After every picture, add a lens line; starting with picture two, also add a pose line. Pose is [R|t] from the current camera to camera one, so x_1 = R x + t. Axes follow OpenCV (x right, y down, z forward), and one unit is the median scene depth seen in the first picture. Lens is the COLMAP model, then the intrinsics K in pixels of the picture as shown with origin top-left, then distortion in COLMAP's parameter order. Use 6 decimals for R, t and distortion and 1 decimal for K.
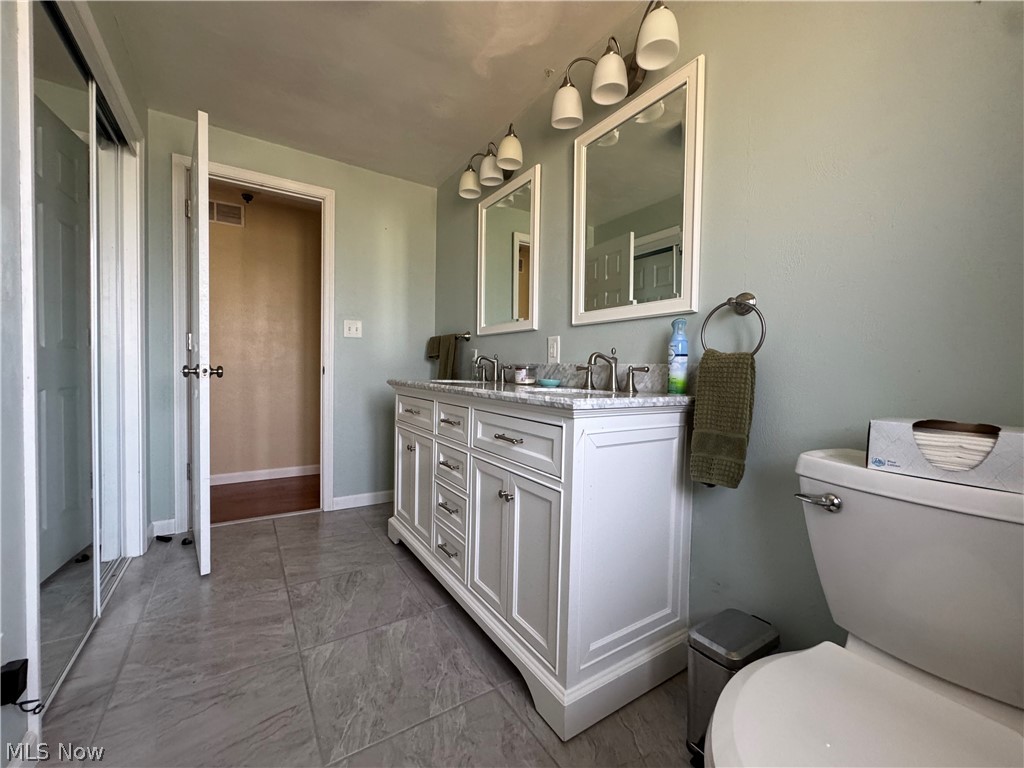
lens RADIAL K [[411.3, 0, 511.1], [0, 411.3, 382.1], [0, 0, 1]] dist [-0.000473, -0.000041]
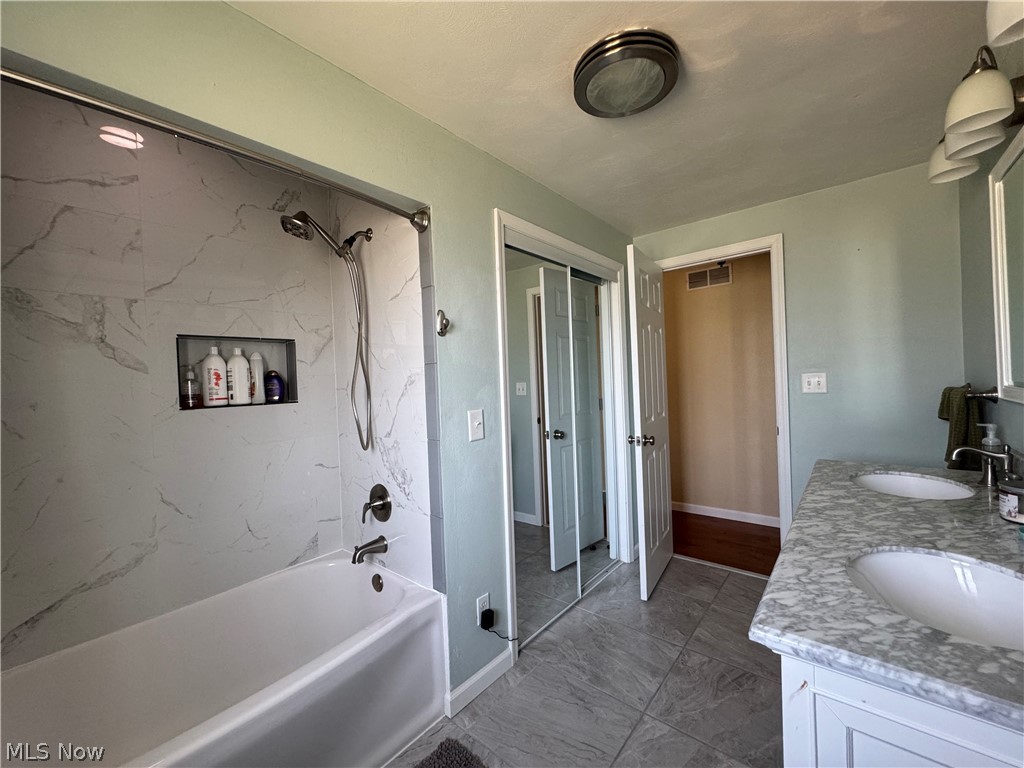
lens RADIAL K [[411.3, 0, 512.1], [0, 411.3, 384.8], [0, 0, 1]] dist [-0.000473, -0.000041]
pose [[0.294999, -0.021695, -0.955251, 0.375972], [0.015295, 0.999721, -0.017982, -0.186869], [0.955375, -0.009306, 0.295249, 0.241599]]
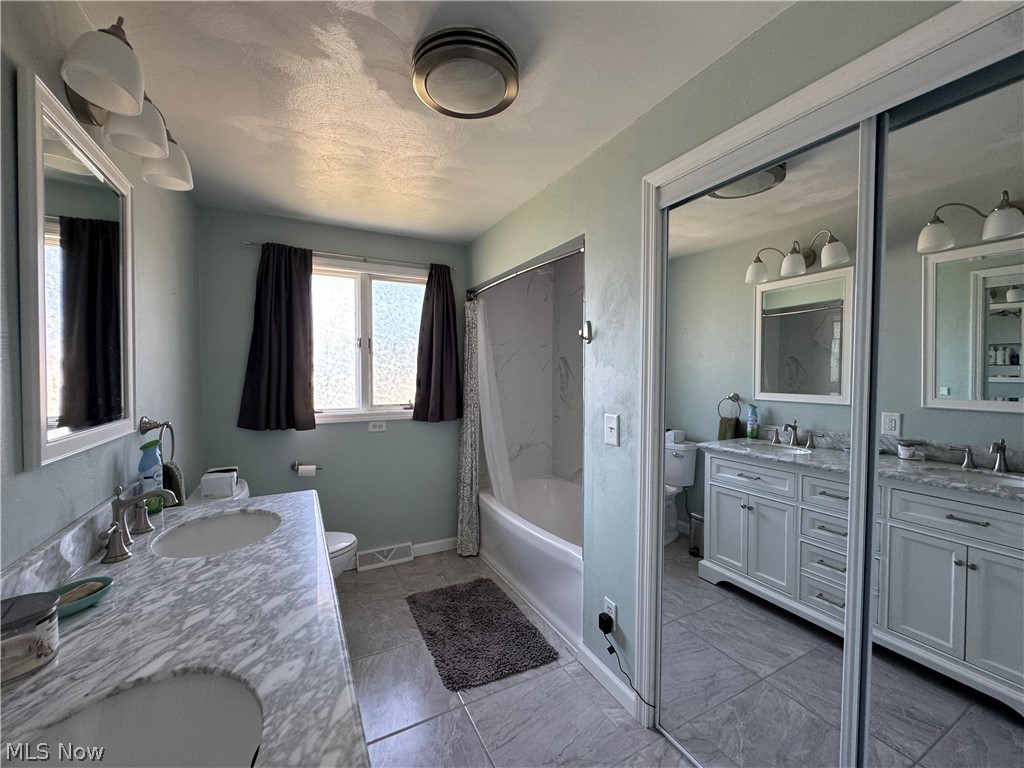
lens RADIAL K [[411.3, 0, 511.9], [0, 411.3, 385.1], [0, 0, 1]] dist [-0.000473, -0.000041]
pose [[-0.995867, -0.023004, 0.087863, -0.461829], [-0.017289, 0.997718, 0.065262, -0.275797], [-0.089164, 0.063474, -0.993992, 1.459843]]
